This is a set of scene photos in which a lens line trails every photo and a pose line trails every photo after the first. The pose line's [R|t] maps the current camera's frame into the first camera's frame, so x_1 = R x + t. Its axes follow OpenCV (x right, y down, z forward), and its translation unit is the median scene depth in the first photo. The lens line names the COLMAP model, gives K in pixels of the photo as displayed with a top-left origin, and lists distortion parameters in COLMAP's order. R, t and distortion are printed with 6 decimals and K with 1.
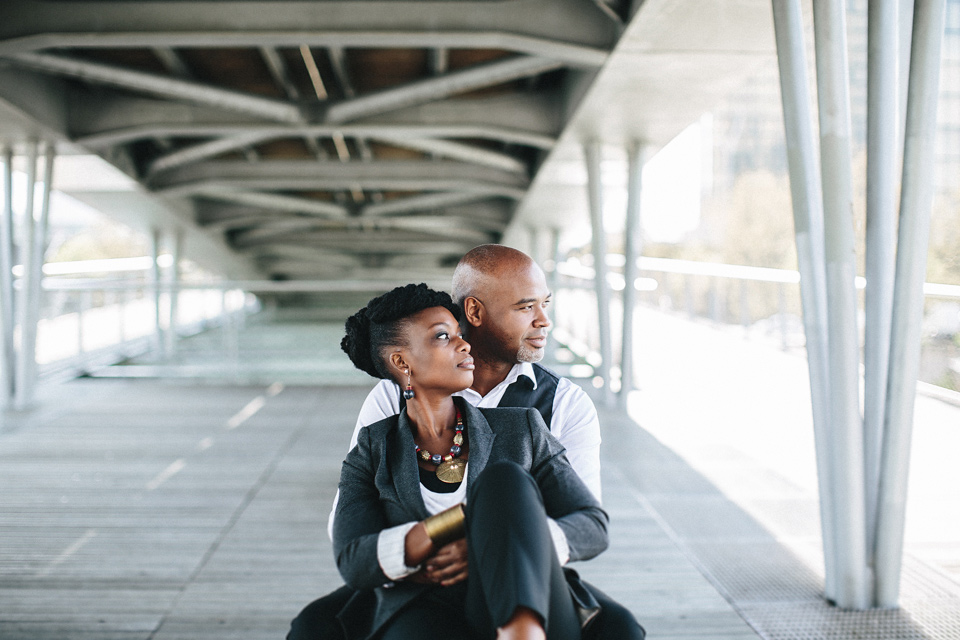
lens RADIAL K [[1214.1, 0, 480.0], [0, 1214.1, 320.0], [0, 0, 1]] dist [-0.306880, -0.012828]
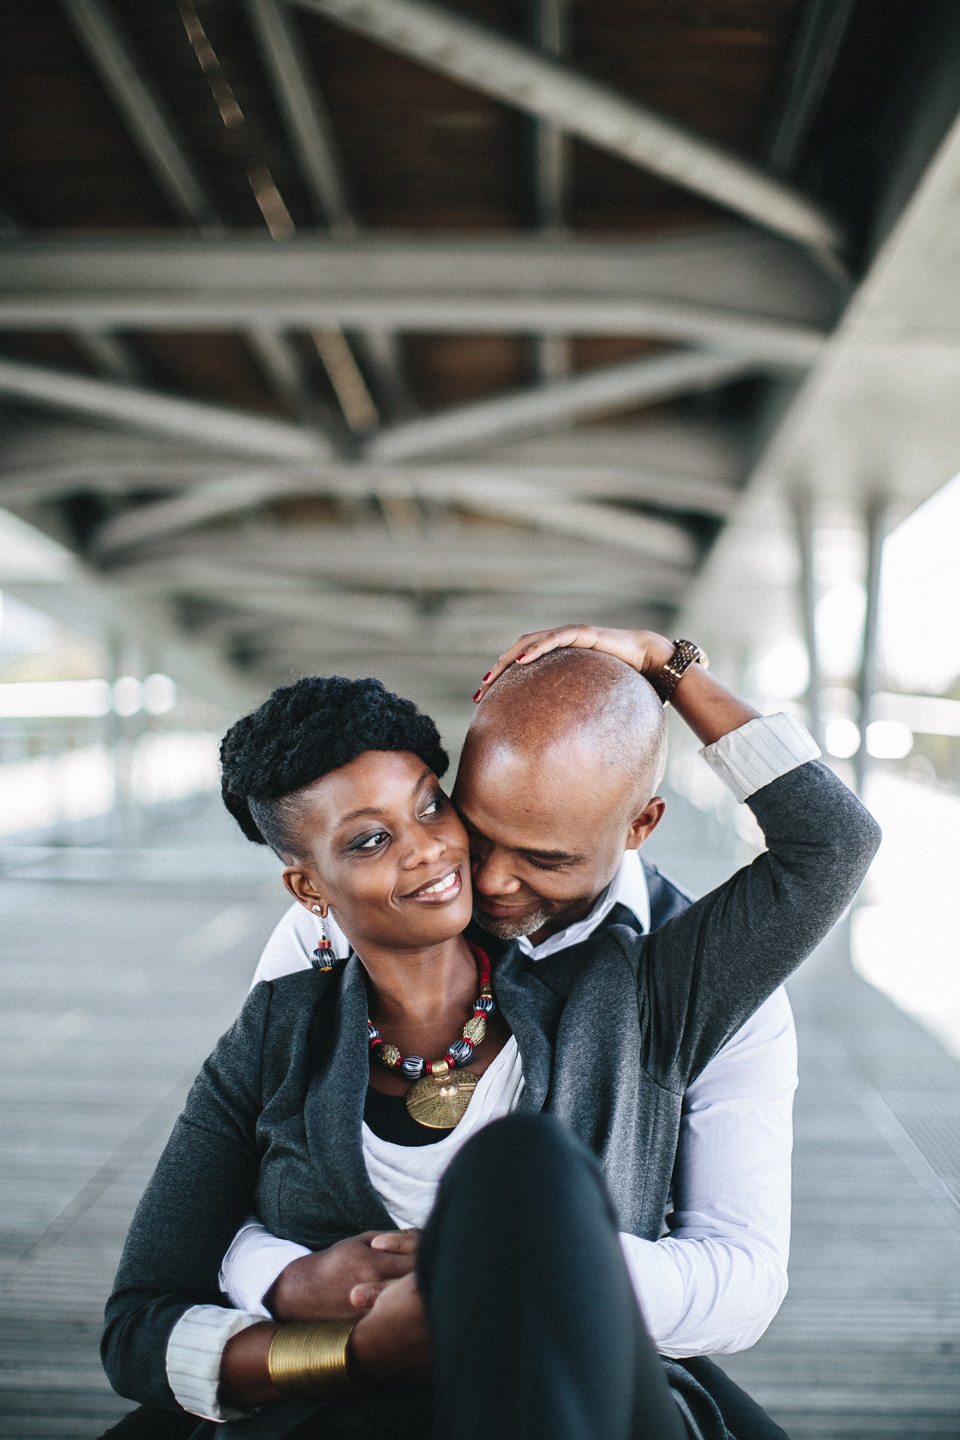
lens RADIAL K [[1857.6, 0, 480.0], [0, 1857.6, 720.0], [0, 0, 1]] dist [-0.258200, 0.053864]
pose [[0.996371, 0.019713, -0.082805, 0.010153], [-0.023128, 0.998912, -0.040488, 0.003380], [0.081917, 0.042256, 0.995743, 0.076533]]
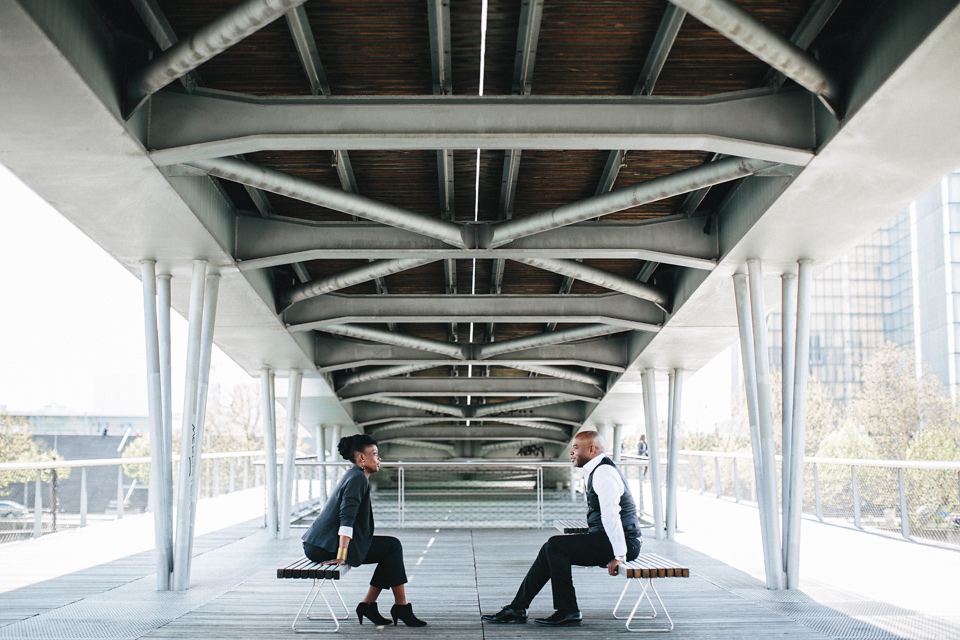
lens RADIAL K [[1238.4, 0, 480.0], [0, 1238.4, 320.0], [0, 0, 1]] dist [-0.258200, 0.053864]
pose [[0.999628, -0.004834, -0.026824, -0.082312], [0.000515, 0.987320, -0.158740, 0.042825], [0.027252, 0.158667, 0.986956, -0.605062]]
